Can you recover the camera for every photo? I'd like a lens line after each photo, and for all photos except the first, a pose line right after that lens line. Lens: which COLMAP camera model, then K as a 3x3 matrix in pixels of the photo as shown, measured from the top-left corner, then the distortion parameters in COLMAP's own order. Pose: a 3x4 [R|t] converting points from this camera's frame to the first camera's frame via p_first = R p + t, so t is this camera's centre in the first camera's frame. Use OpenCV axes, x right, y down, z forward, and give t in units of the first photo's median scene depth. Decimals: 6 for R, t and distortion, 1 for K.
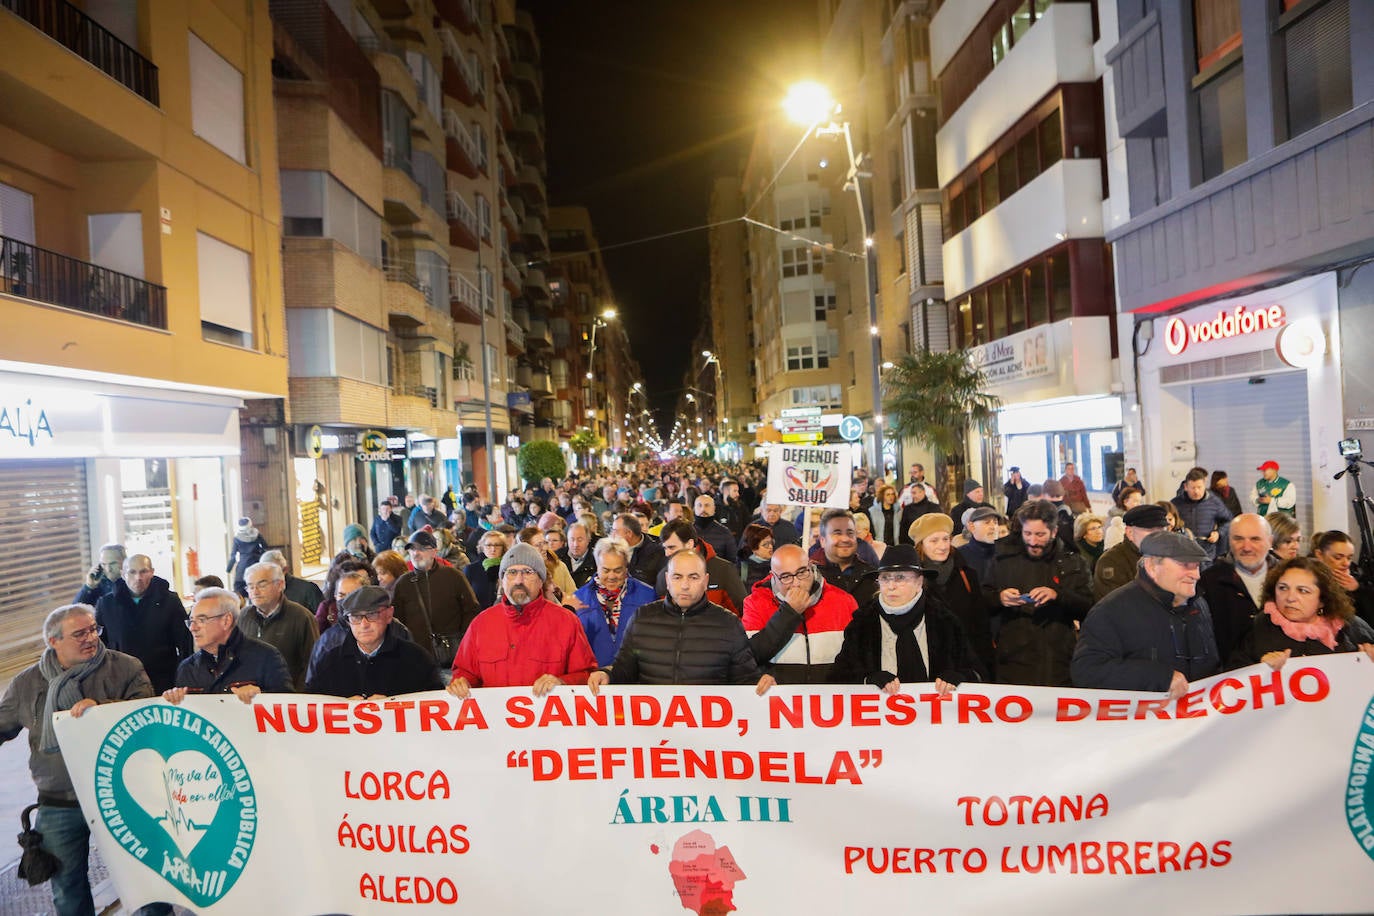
lens RADIAL K [[957.7, 0, 689.5], [0, 957.7, 464.9], [0, 0, 1]] dist [-0.106542, 0.084766]
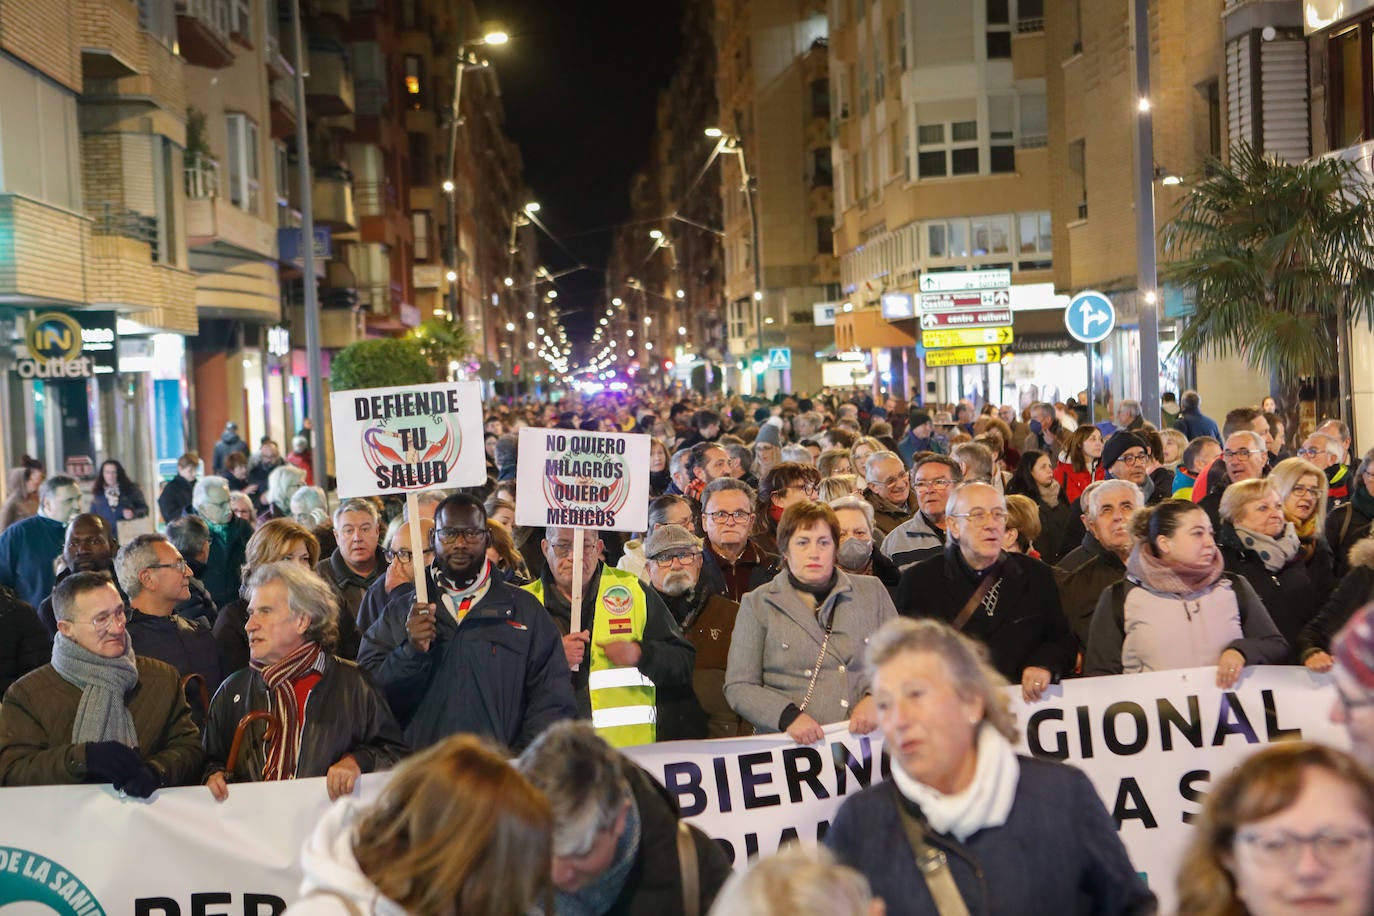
lens RADIAL K [[2448.0, 0, 687.0], [0, 2448.0, 458.0], [0, 0, 1]] dist [0.180351, -0.161171]
pose [[0.999729, 0.007240, 0.022105, -0.033310], [-0.007687, 0.999766, 0.020223, 0.004777], [-0.021953, -0.020387, 0.999551, -0.123962]]
